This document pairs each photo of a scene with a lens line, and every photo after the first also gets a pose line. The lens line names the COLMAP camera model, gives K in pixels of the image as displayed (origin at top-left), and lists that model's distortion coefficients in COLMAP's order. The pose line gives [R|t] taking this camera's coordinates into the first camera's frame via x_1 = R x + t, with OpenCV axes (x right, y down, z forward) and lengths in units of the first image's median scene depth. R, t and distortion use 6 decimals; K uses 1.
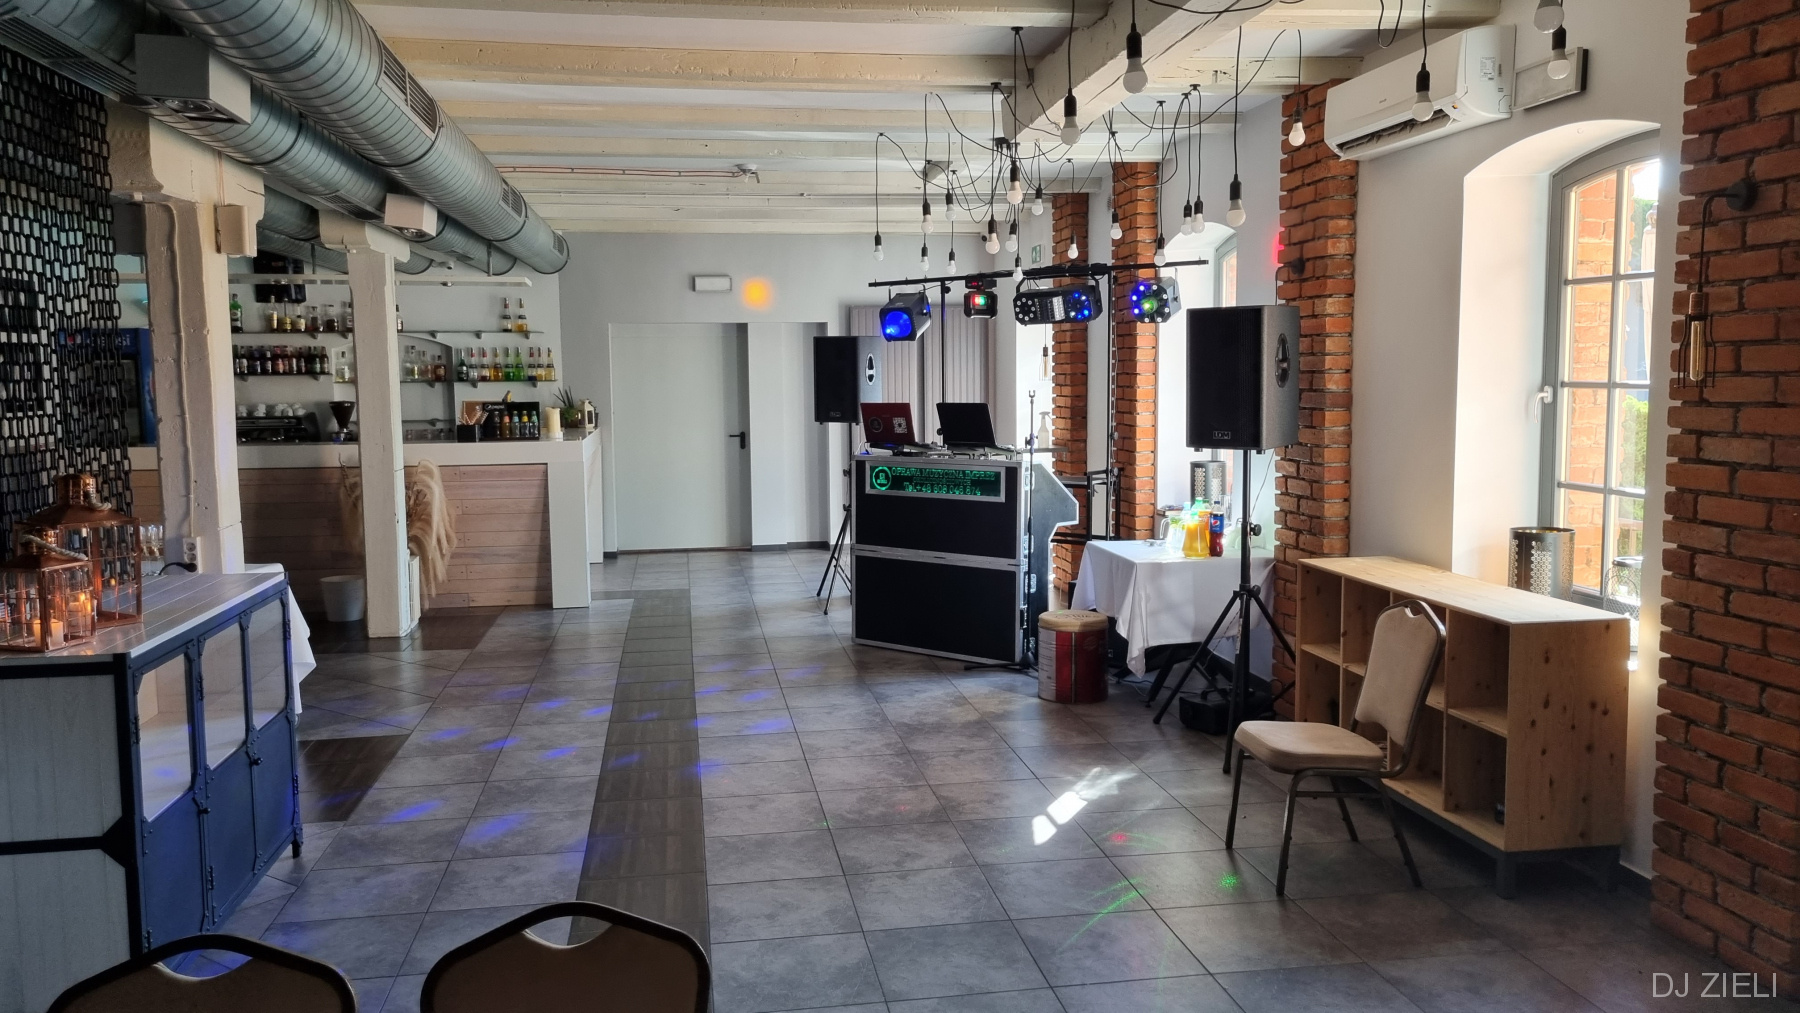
lens RADIAL K [[1349.4, 0, 898.3], [0, 1349.4, 515.6], [0, 0, 1]] dist [0.037301, -0.009555]
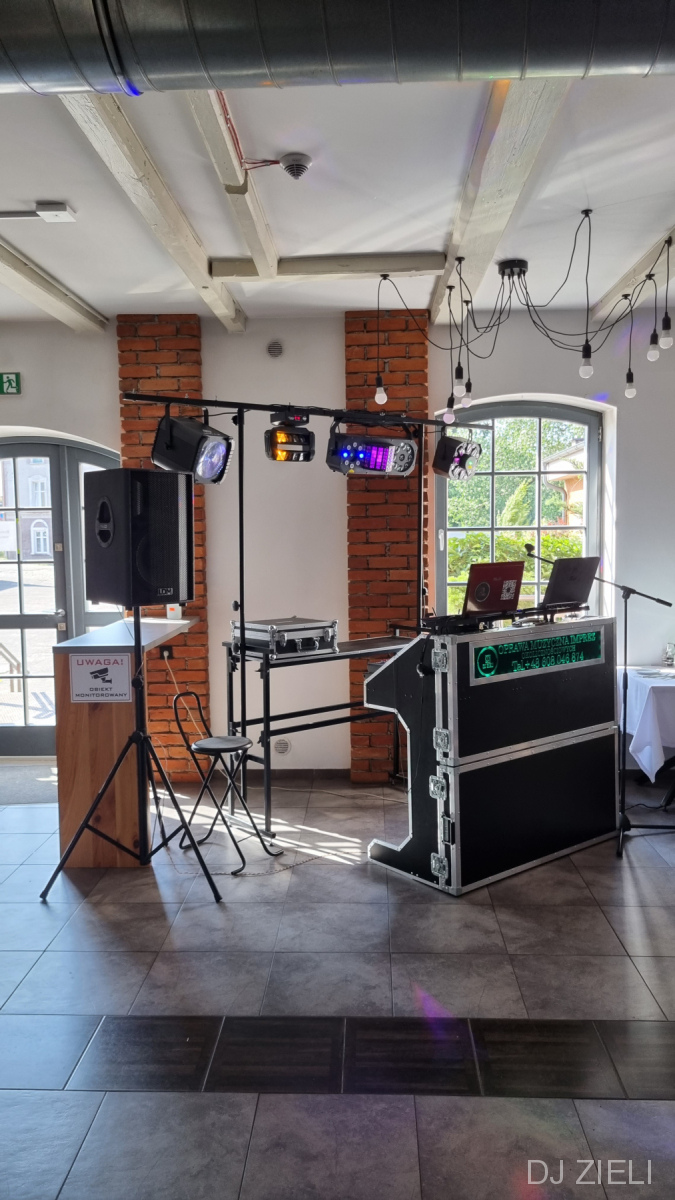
lens RADIAL K [[906.7, 0, 334.3], [0, 906.7, 596.6], [0, 0, 1]] dist [0.036291, -0.004291]
pose [[0.204010, -0.063691, 0.976895, -0.567029], [0.116812, 0.992336, 0.040303, -0.102065], [-0.971975, 0.105891, 0.209886, 1.050537]]
